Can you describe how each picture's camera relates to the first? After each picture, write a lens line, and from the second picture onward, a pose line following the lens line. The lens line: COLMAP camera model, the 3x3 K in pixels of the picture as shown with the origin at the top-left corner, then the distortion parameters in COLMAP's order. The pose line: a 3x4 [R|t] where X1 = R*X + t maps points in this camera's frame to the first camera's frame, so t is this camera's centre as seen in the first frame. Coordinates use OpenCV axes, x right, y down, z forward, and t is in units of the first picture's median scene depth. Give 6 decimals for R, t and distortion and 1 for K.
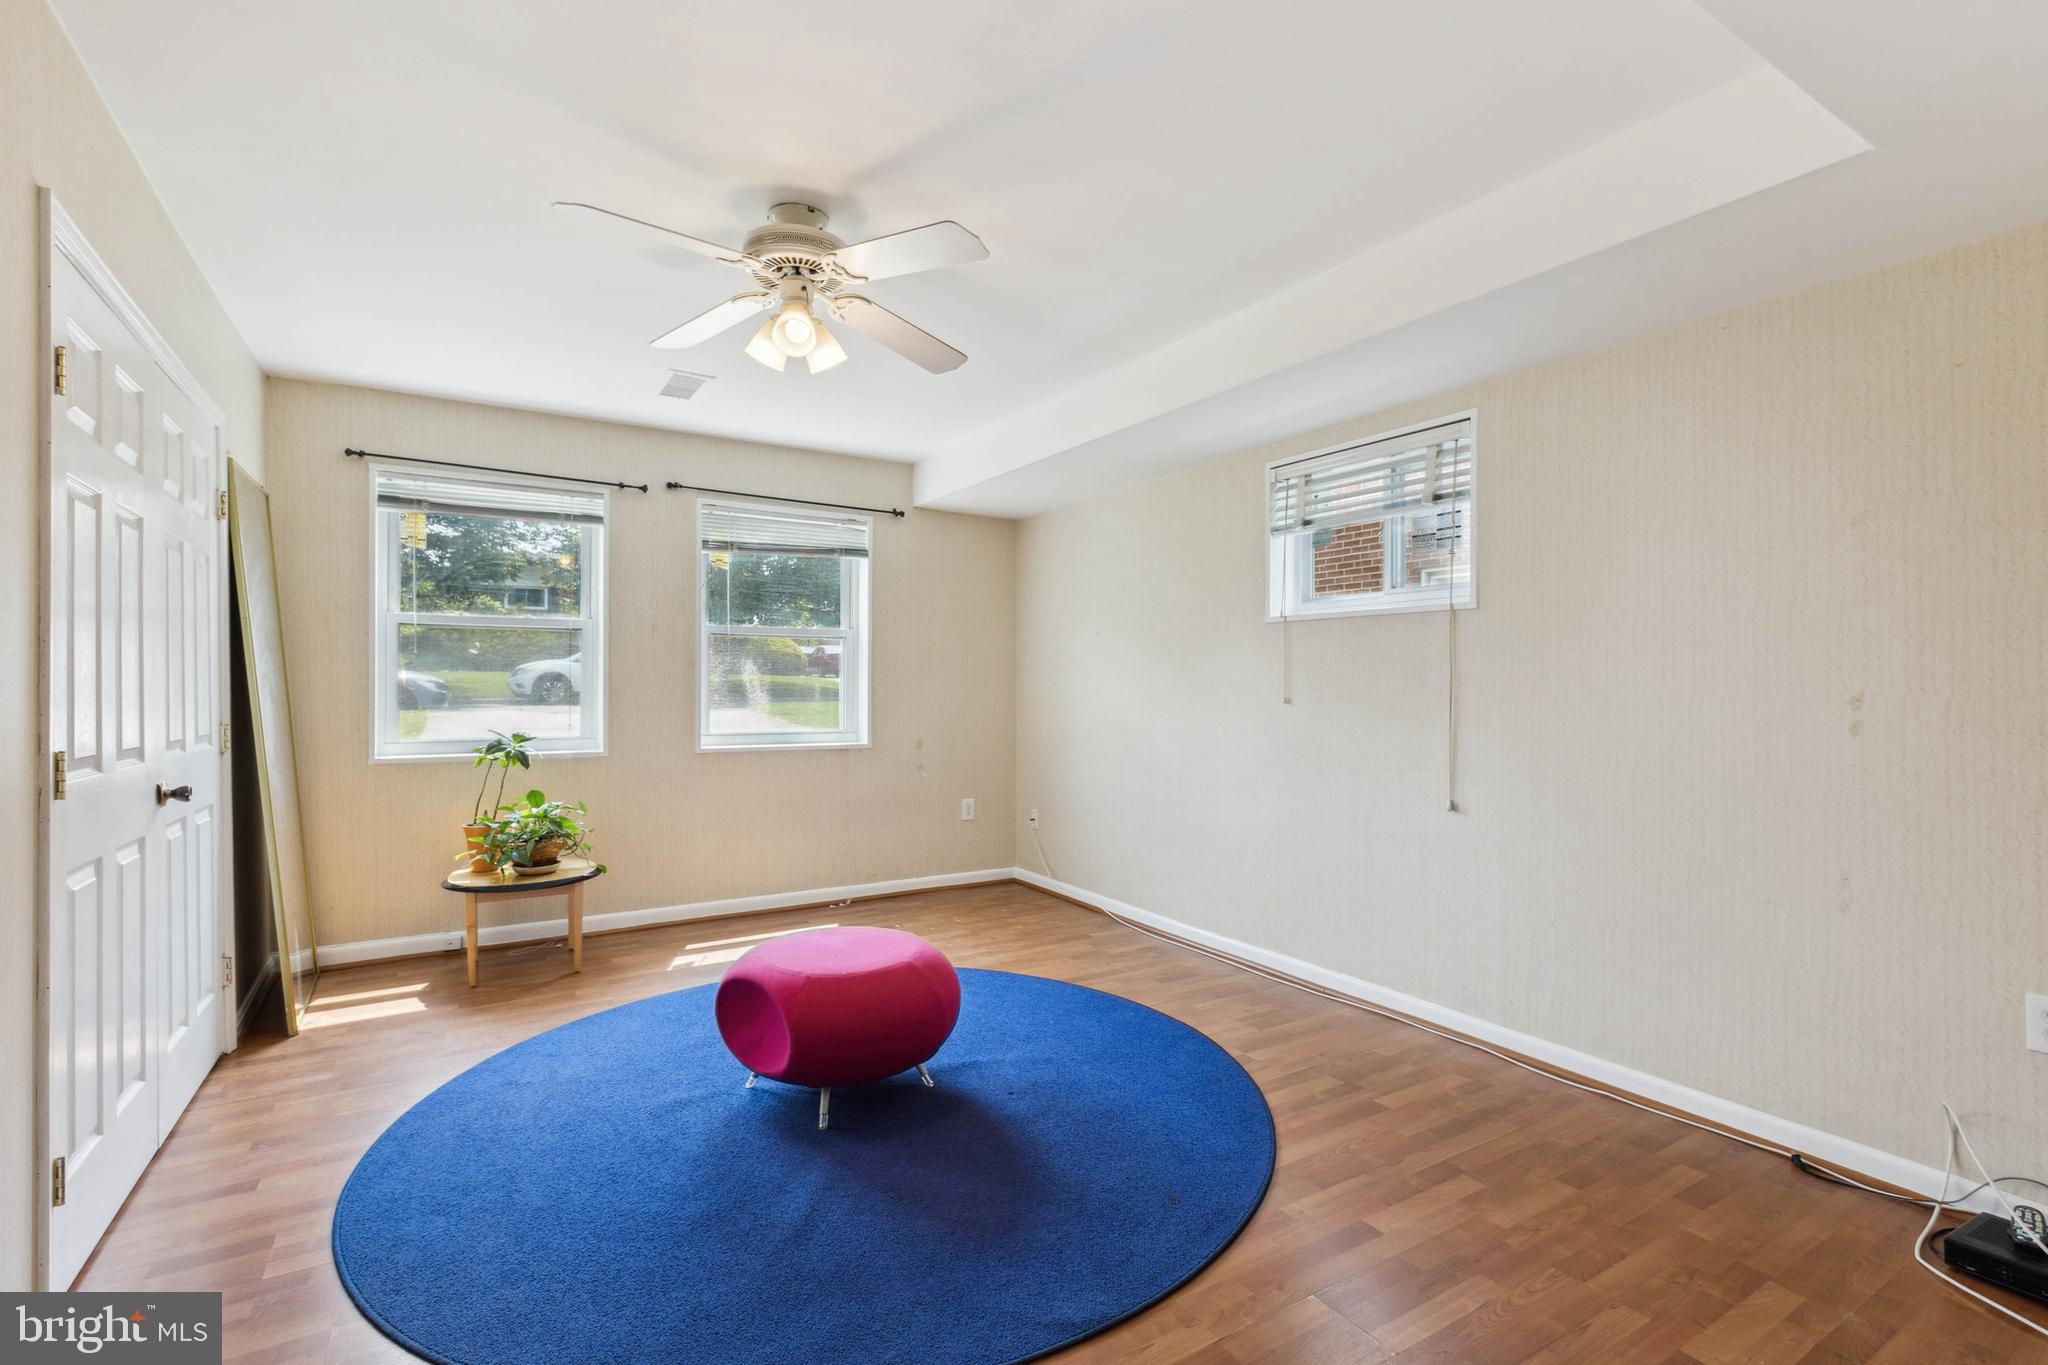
lens RADIAL K [[941.2, 0, 1018.3], [0, 941.2, 681.4], [0, 0, 1]] dist [0.015907, -0.000211]
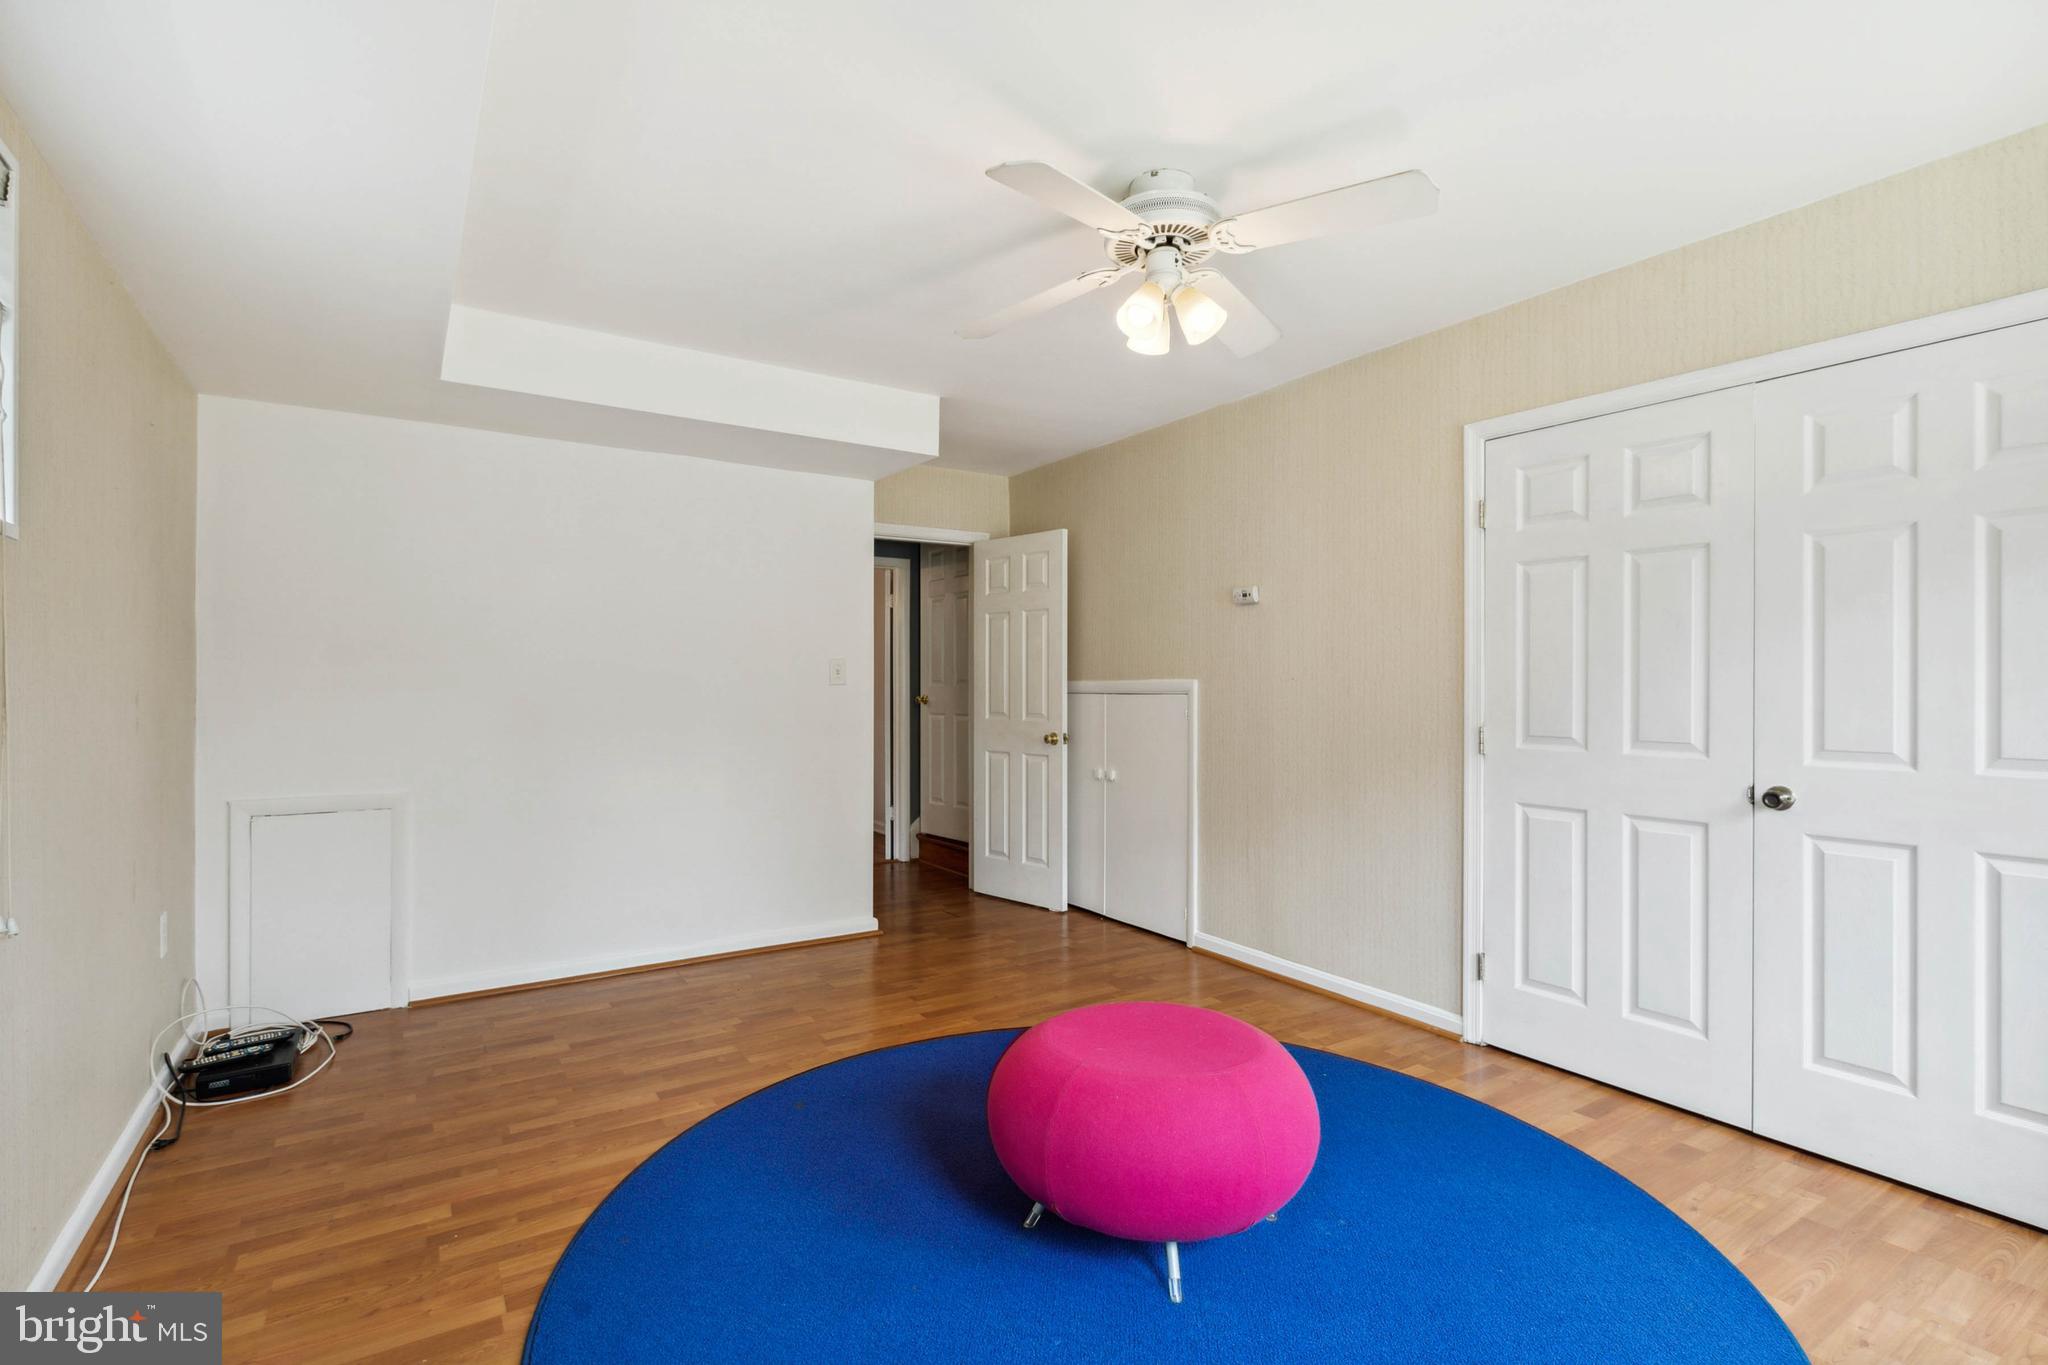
lens RADIAL K [[941.2, 0, 1018.3], [0, 941.2, 681.4], [0, 0, 1]] dist [0.015907, -0.000211]
pose [[-0.999722, -0.002162, -0.023467, -0.070251], [-0.002053, 0.999987, -0.004667, 0.012858], [0.023477, -0.004617, -0.999714, 1.918082]]
